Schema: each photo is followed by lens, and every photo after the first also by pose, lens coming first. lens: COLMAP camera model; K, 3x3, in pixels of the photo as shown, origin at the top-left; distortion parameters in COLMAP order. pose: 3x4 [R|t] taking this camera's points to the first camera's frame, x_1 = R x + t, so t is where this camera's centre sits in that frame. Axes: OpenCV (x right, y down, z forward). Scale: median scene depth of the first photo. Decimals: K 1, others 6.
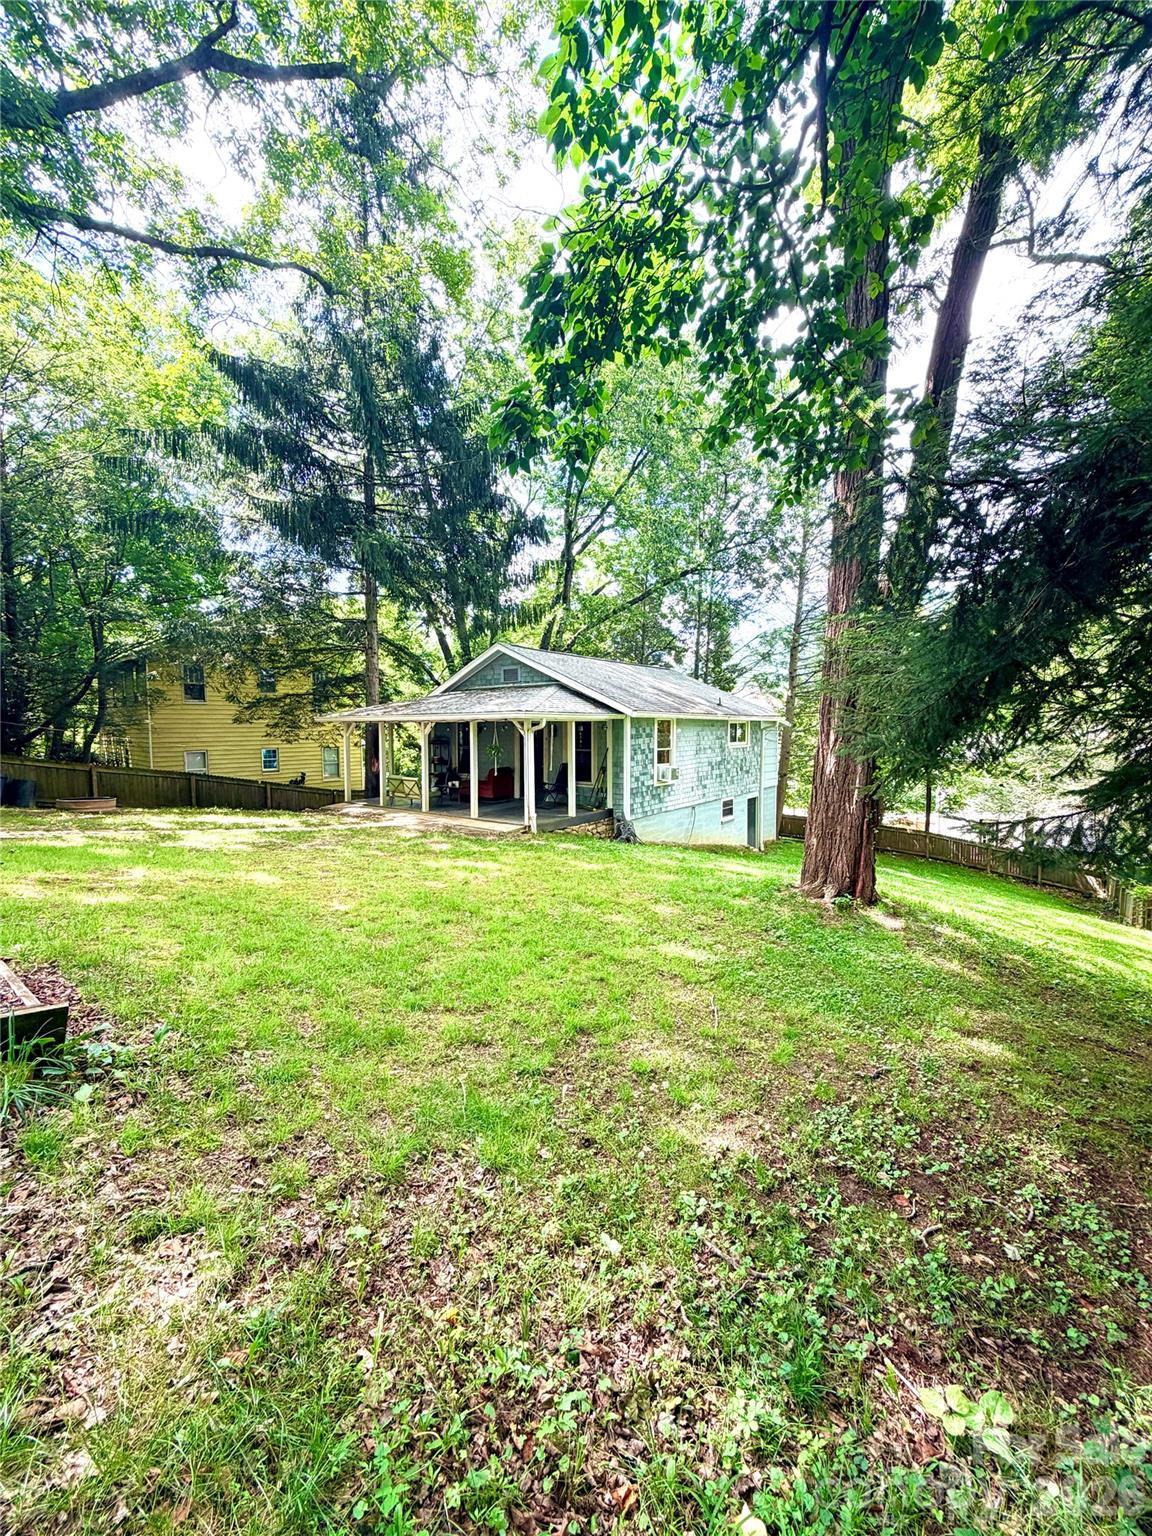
lens RADIAL K [[607.7, 0, 576.0], [0, 607.7, 768.0], [0, 0, 1]] dist [-0.003143, 0.000071]
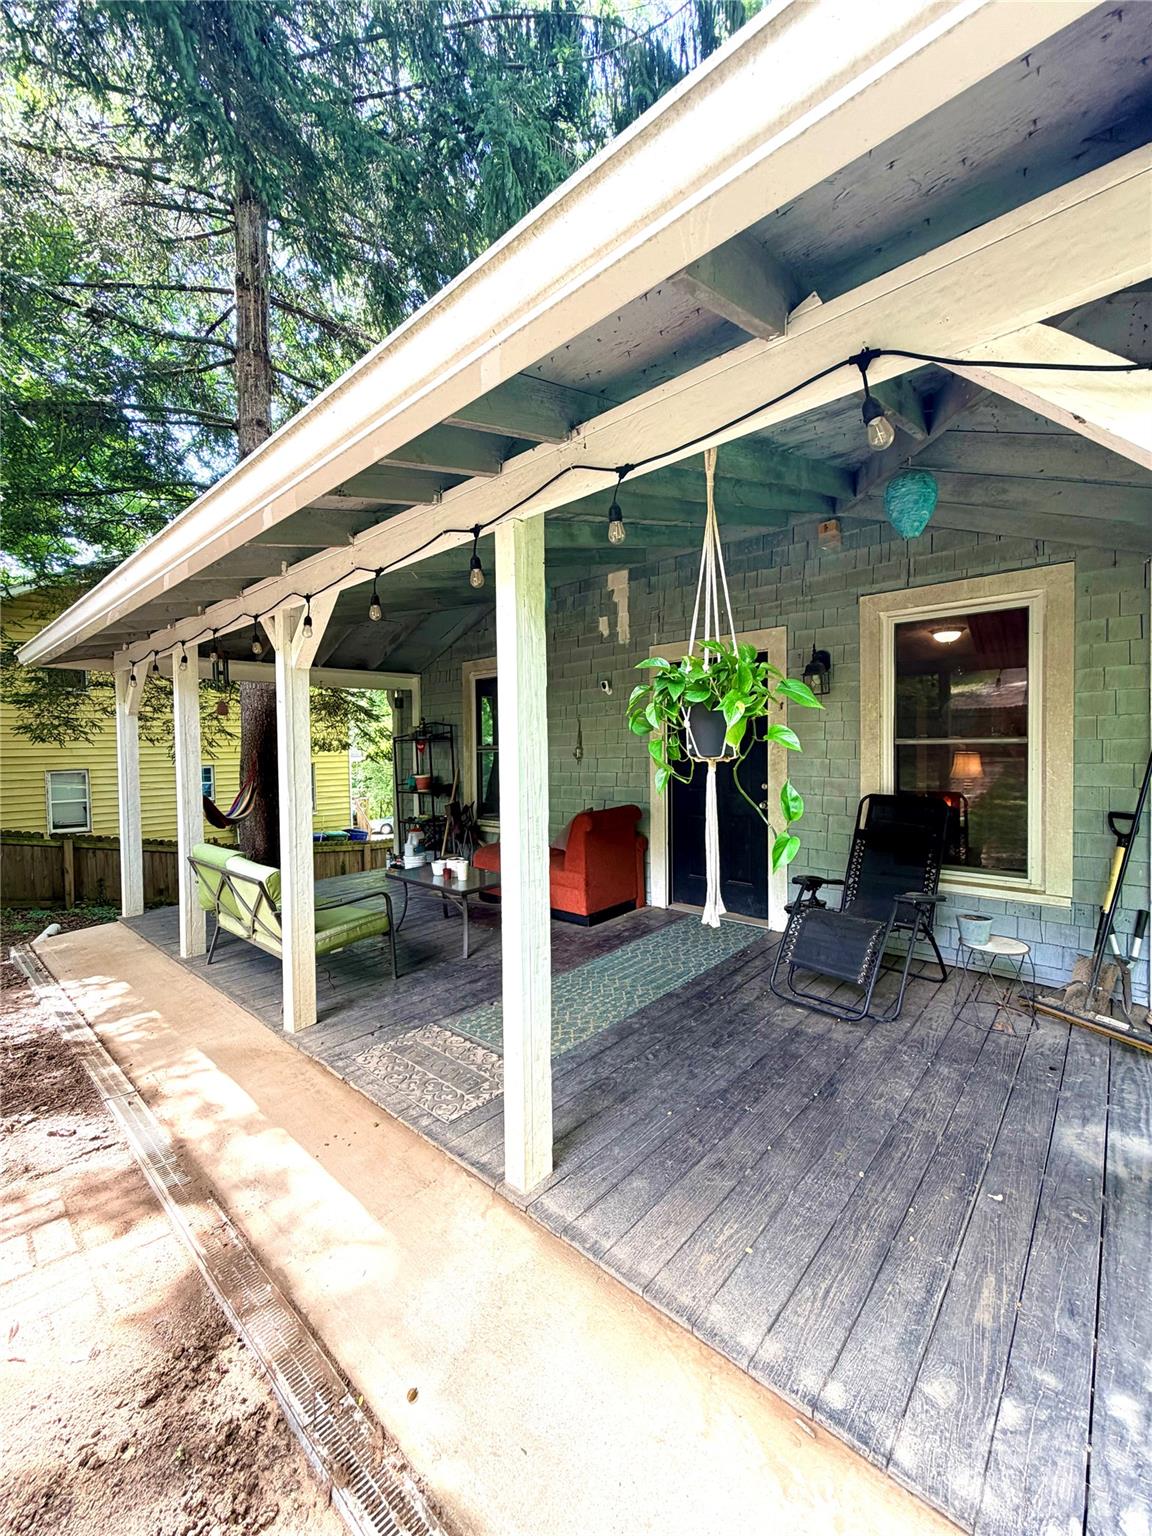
lens RADIAL K [[607.7, 0, 576.0], [0, 607.7, 768.0], [0, 0, 1]] dist [-0.003143, 0.000071]
pose [[0.997281, -0.008664, -0.073184, -0.129279], [0.006329, 0.999465, -0.032084, -0.012015], [0.073423, 0.031534, 0.996802, 0.763355]]
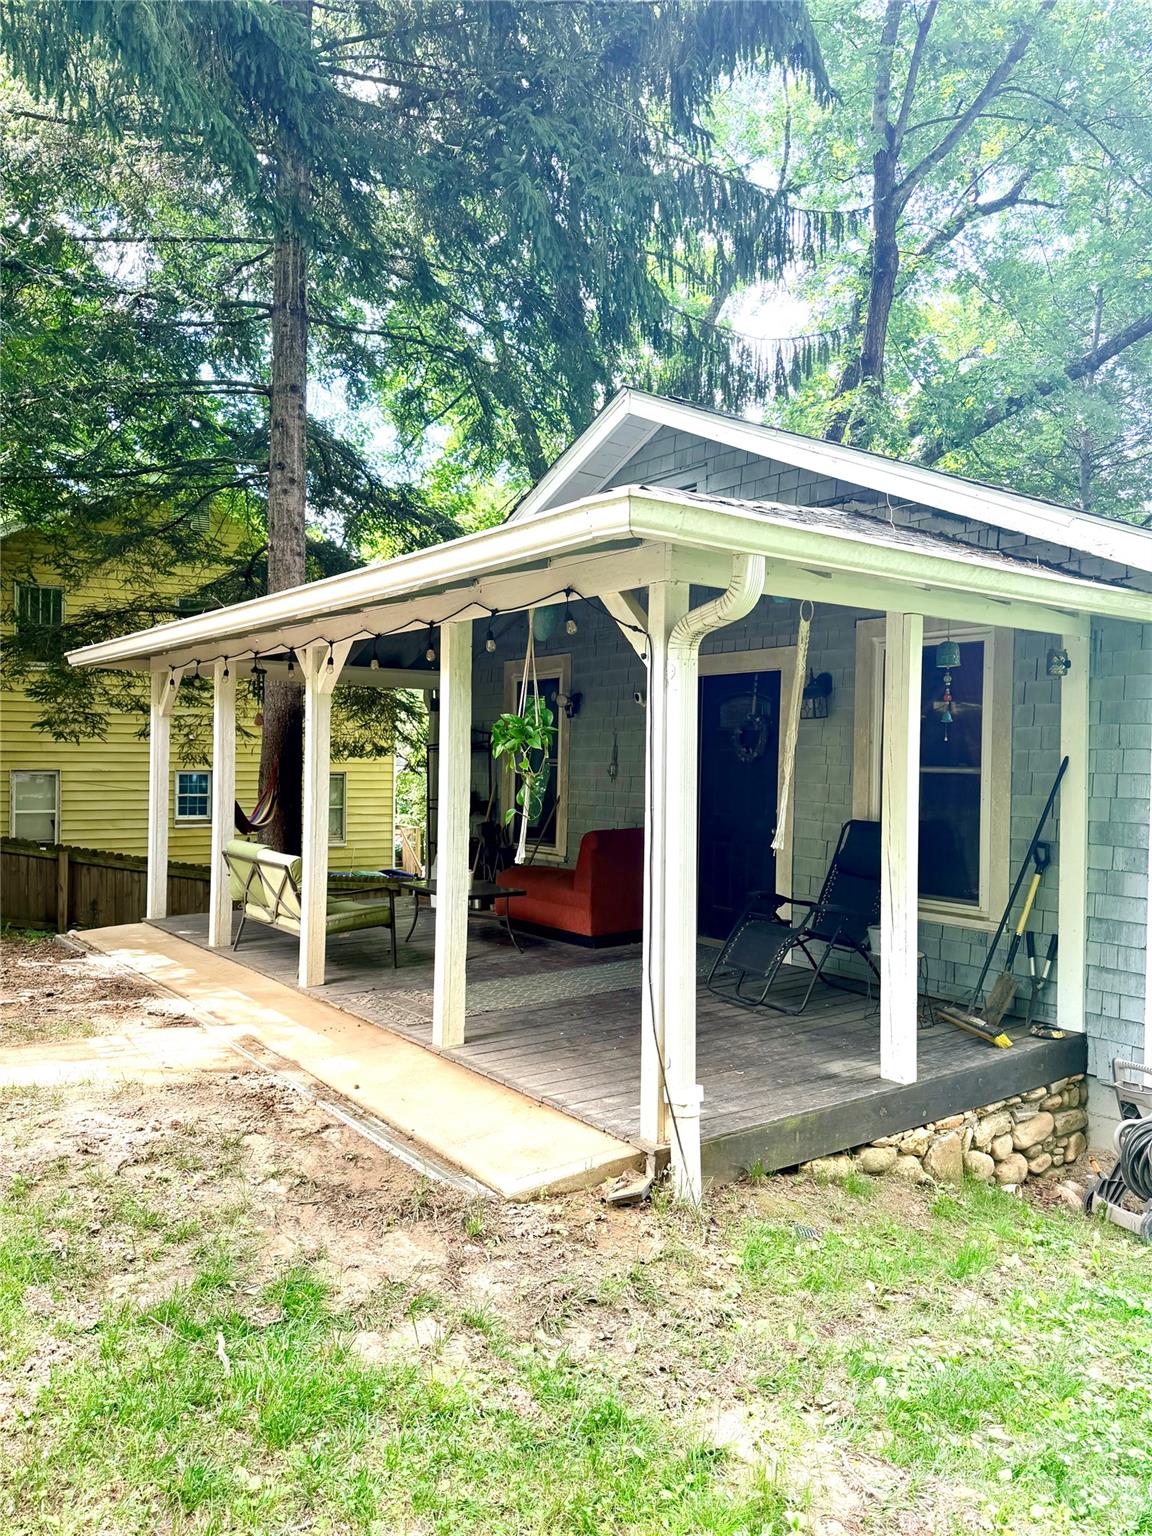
lens RADIAL K [[1066.7, 0, 585.7], [0, 1066.7, 771.6], [0, 0, 1]] dist [0.067003, -0.089949]
pose [[0.965368, 0.022618, -0.259909, -0.014899], [-0.036817, 0.998076, -0.049895, -0.001907], [0.258281, 0.057736, 0.964343, 0.559537]]
